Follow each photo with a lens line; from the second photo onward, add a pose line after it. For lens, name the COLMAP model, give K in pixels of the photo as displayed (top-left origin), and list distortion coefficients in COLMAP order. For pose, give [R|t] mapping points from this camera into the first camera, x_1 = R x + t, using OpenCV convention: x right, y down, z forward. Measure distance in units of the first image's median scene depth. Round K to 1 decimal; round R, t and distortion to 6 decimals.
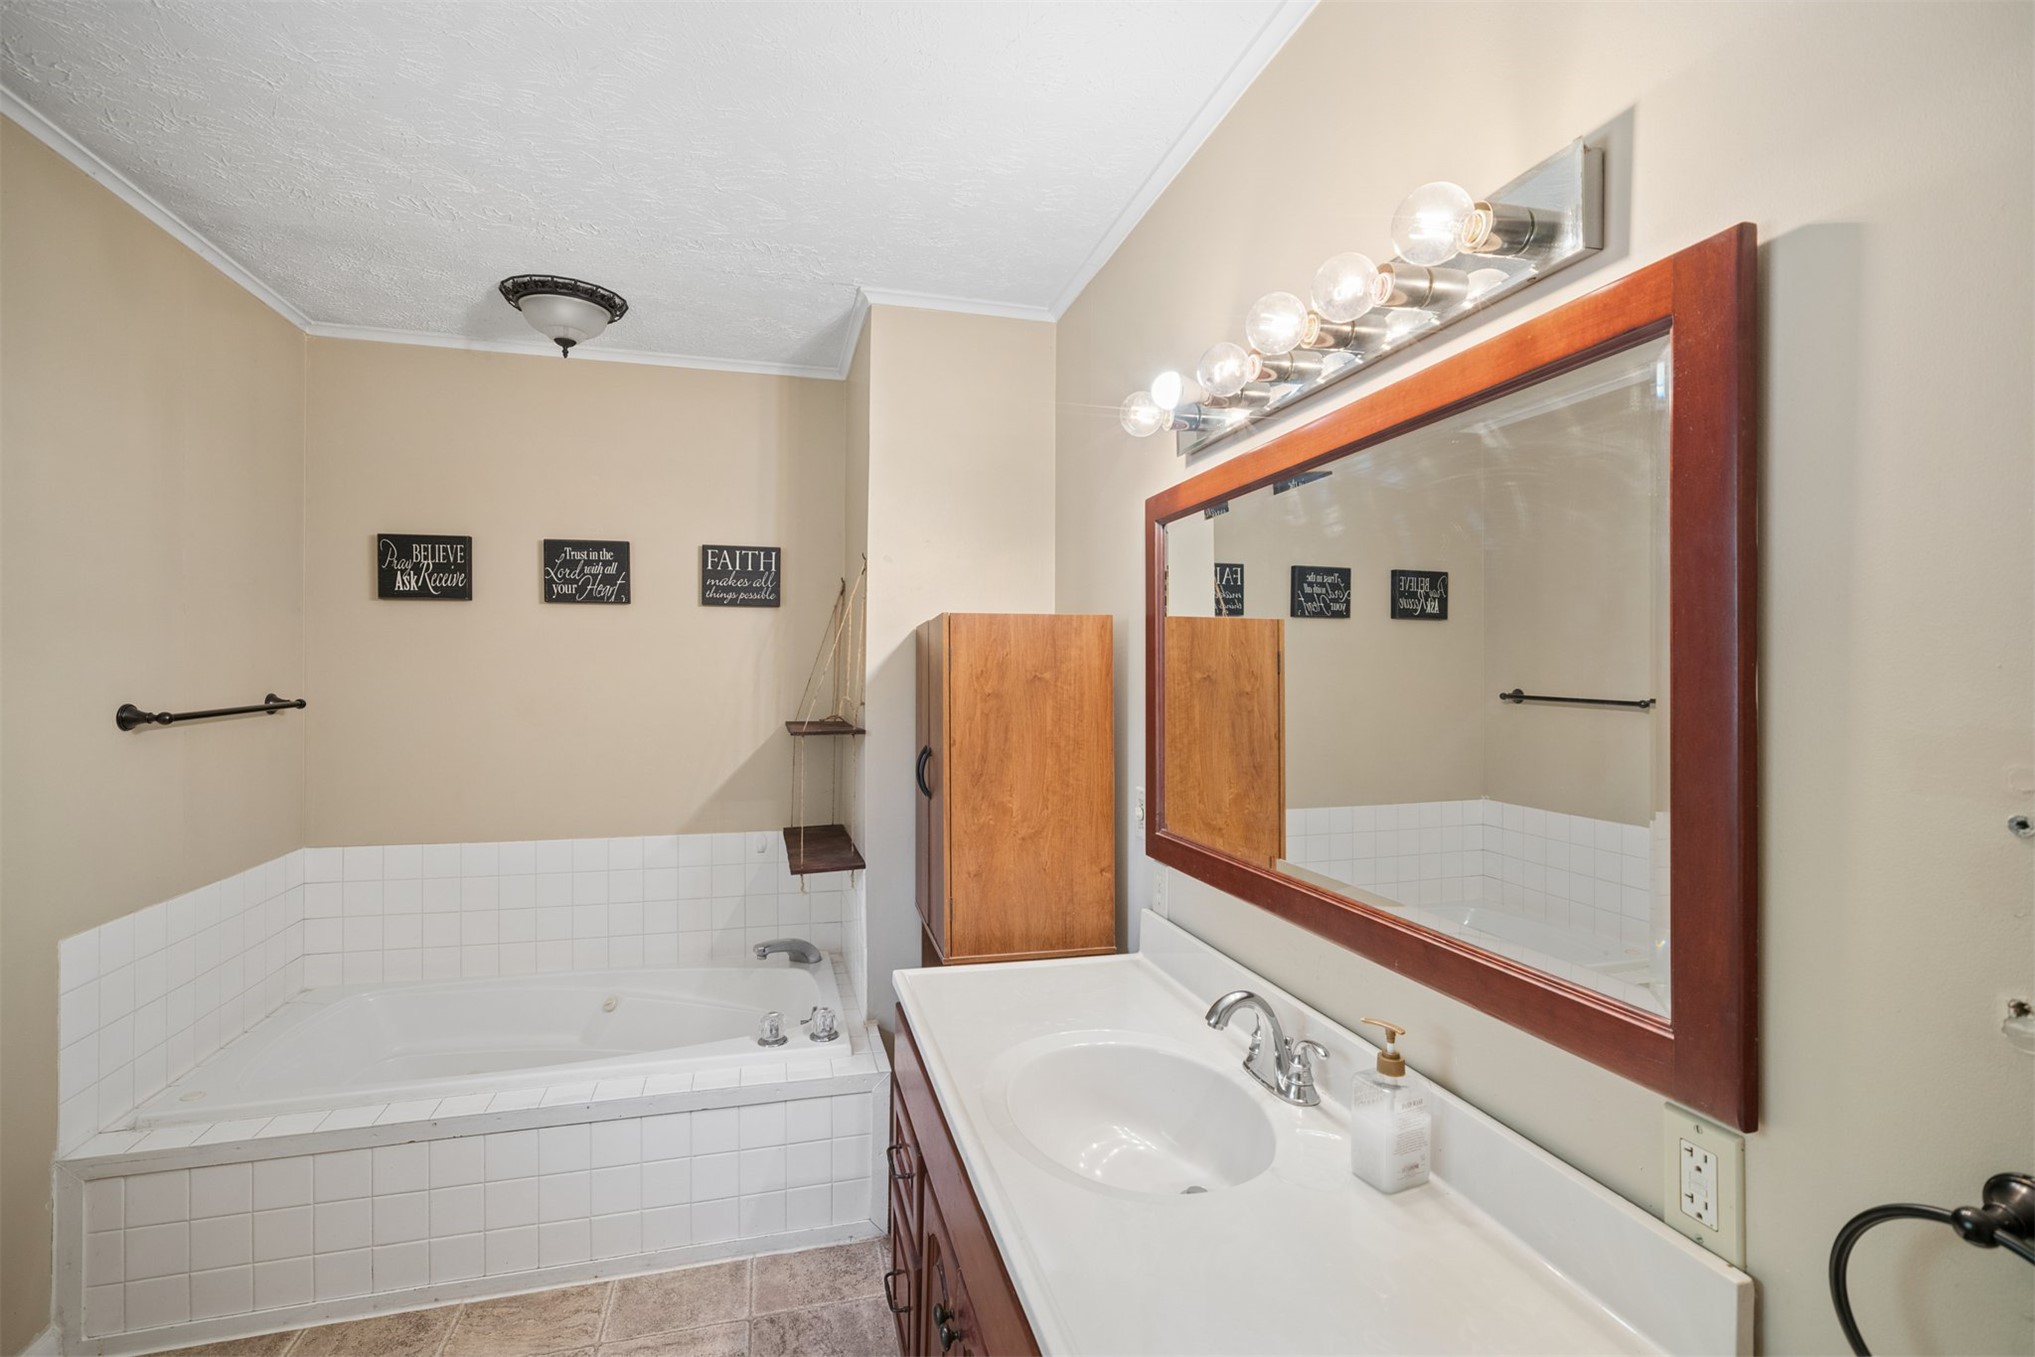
lens RADIAL K [[904.6, 0, 1006.5], [0, 904.6, 674.9], [0, 0, 1]] dist [-0.018014, 0.009774]
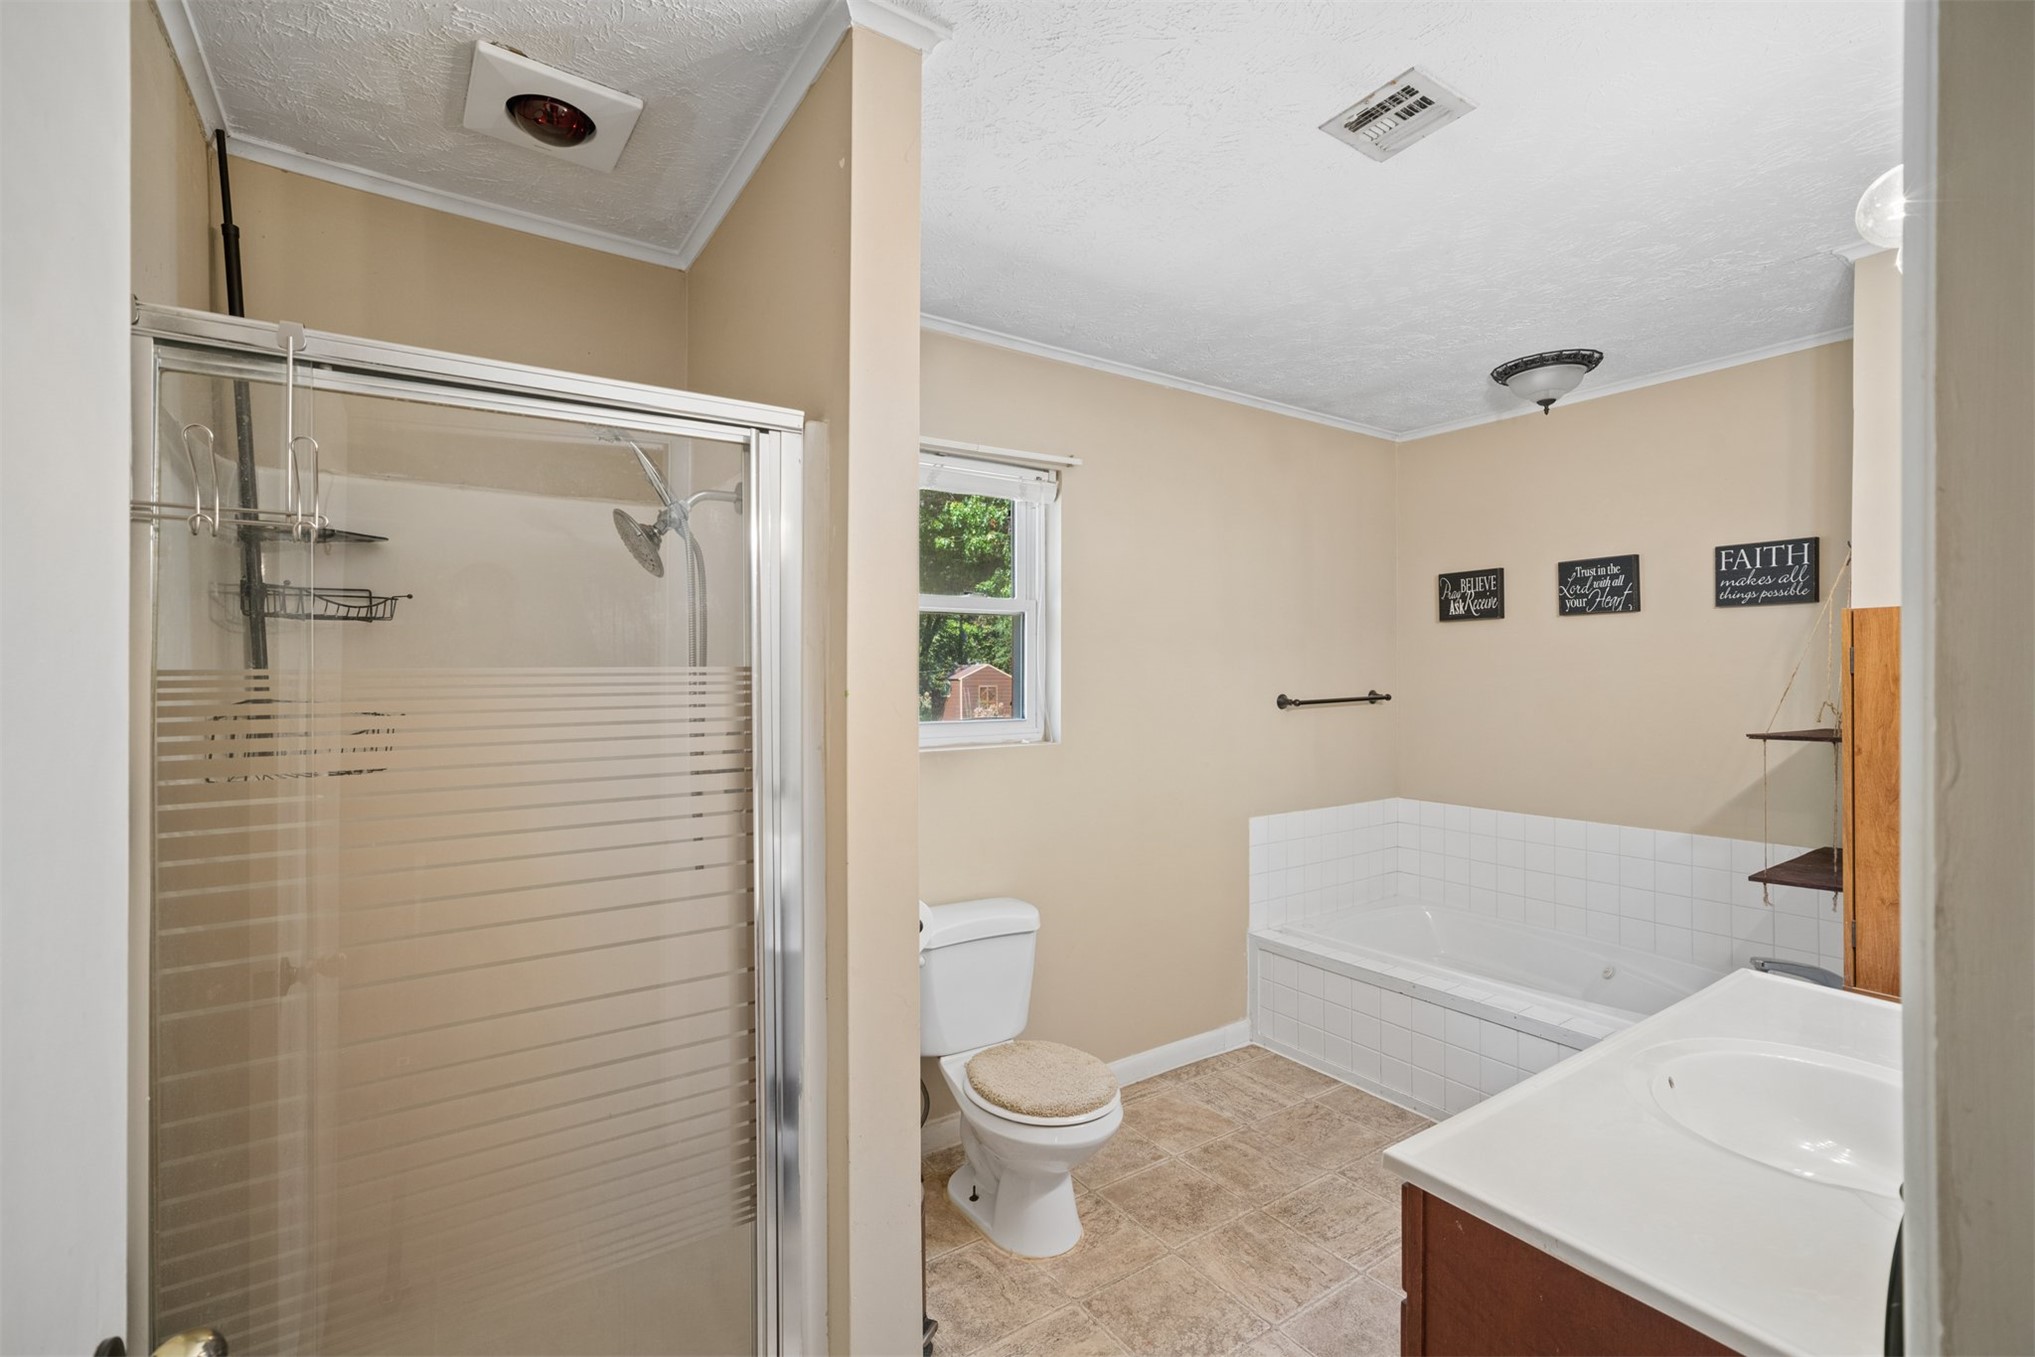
lens RADIAL K [[875.1, 0, 1004.1], [0, 875.1, 664.6], [0, 0, 1]] dist [-0.020436, 0.010904]
pose [[0.335622, -0.014886, -0.941879, 0.314350], [0.000854, 0.999880, -0.015498, 0.000276], [0.941996, 0.004397, 0.335594, -0.066595]]
